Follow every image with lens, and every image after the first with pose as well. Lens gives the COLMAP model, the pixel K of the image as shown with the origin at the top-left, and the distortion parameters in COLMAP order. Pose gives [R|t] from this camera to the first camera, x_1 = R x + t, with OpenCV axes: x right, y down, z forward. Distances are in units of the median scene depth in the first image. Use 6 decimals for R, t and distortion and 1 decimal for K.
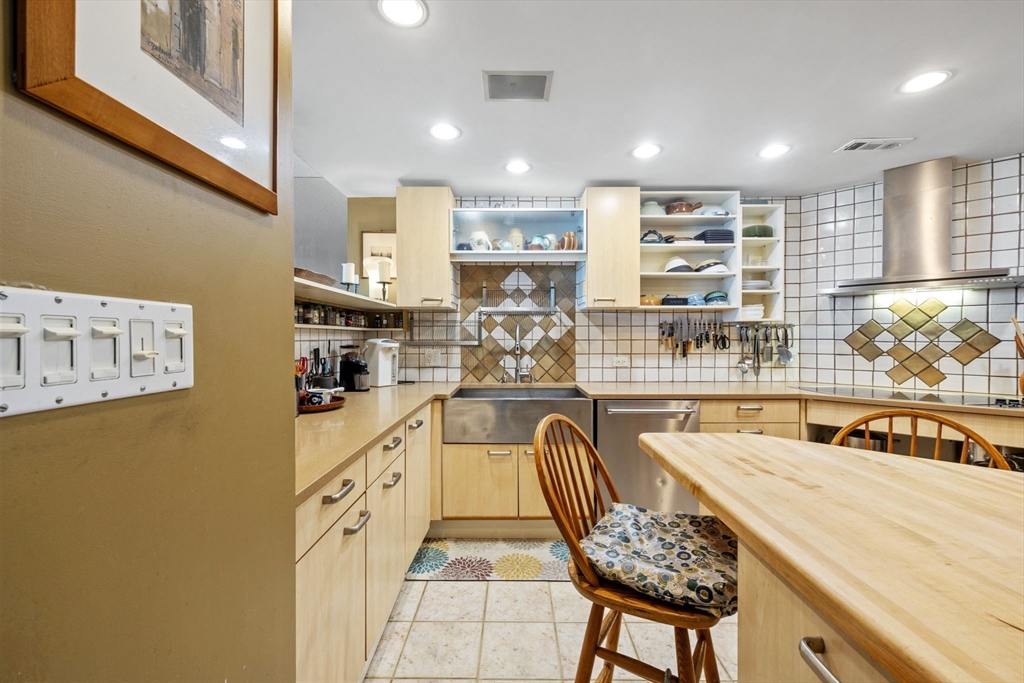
lens RADIAL K [[412.6, 0, 517.2], [0, 412.6, 345.8], [0, 0, 1]] dist [-0.003918, 0.000285]
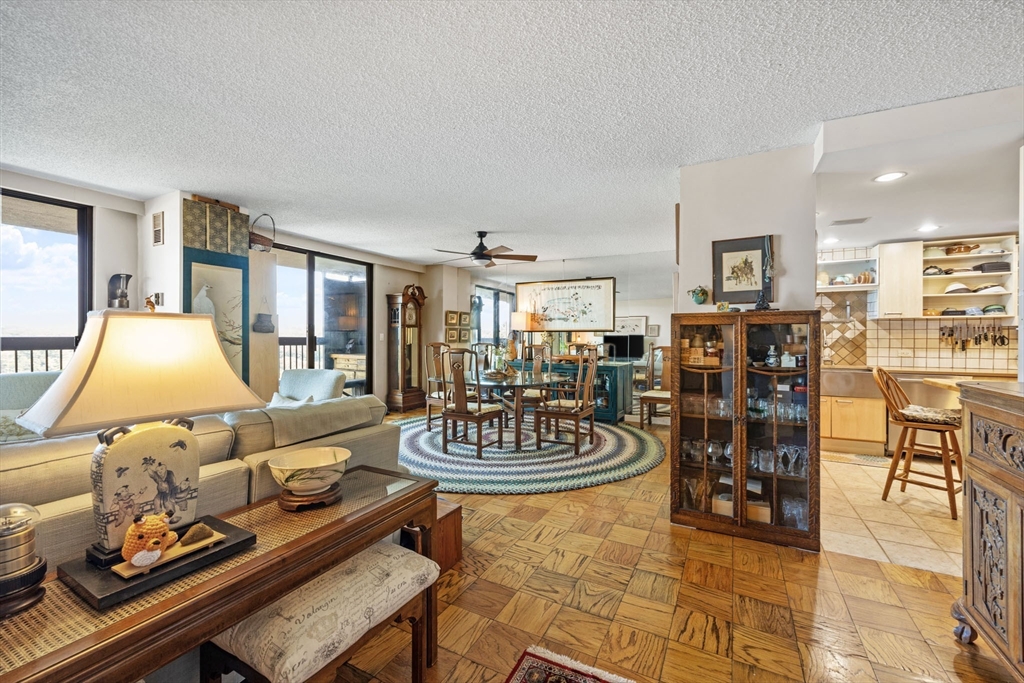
lens RADIAL K [[412.6, 0, 514.8], [0, 412.6, 338.3], [0, 0, 1]] dist [-0.003918, 0.000285]
pose [[0.884879, 0.004076, -0.465803, -0.321519], [-0.009843, 0.999902, -0.009949, 0.013470], [0.465717, 0.013388, 0.884832, -1.026818]]
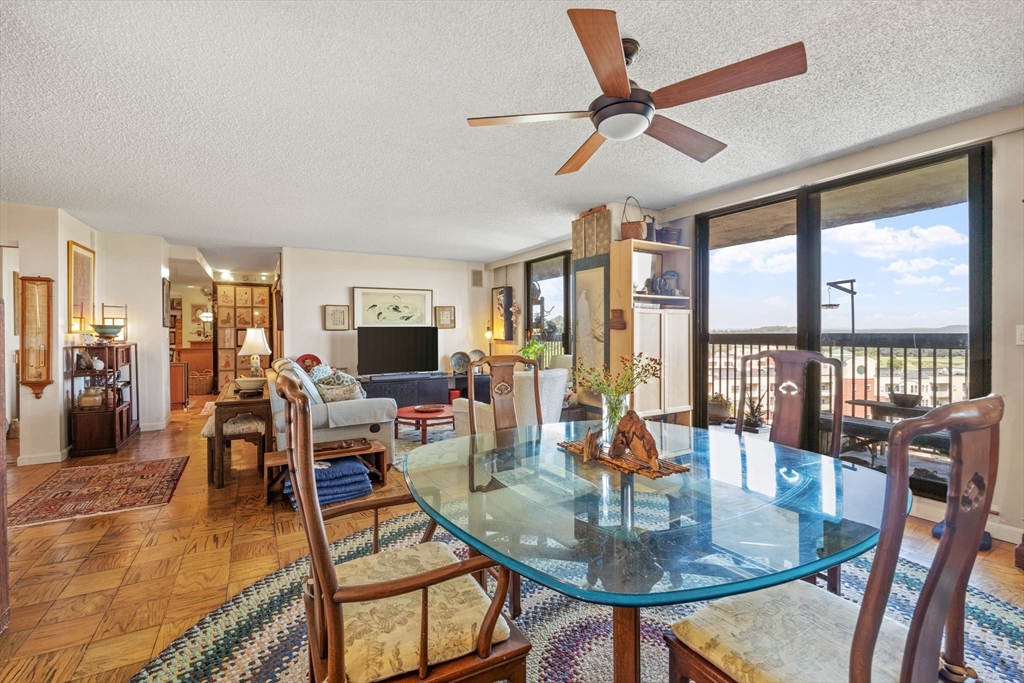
lens RADIAL K [[444.5, 0, 509.5], [0, 444.5, 333.8], [0, 0, 1]] dist [0.000693, -0.000199]
pose [[-0.863053, 0.001978, -0.505110, -0.750601], [-0.007570, 0.999829, 0.016851, -0.021762], [0.505057, 0.018367, -0.862891, 0.903033]]
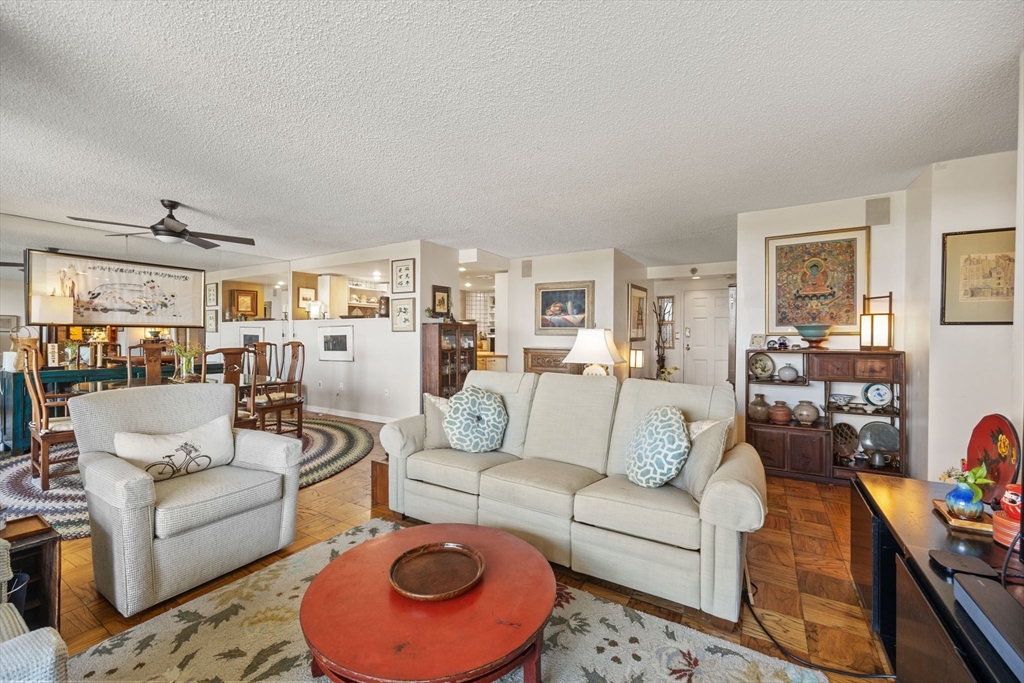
lens RADIAL K [[412.6, 0, 515.5], [0, 412.6, 335.8], [0, 0, 1]] dist [-0.003918, 0.000285]
pose [[0.514861, 0.000745, 0.857273, -1.787007], [0.008691, 0.999944, -0.006089, 0.016468], [-0.857230, 0.010586, 0.514825, -1.238853]]
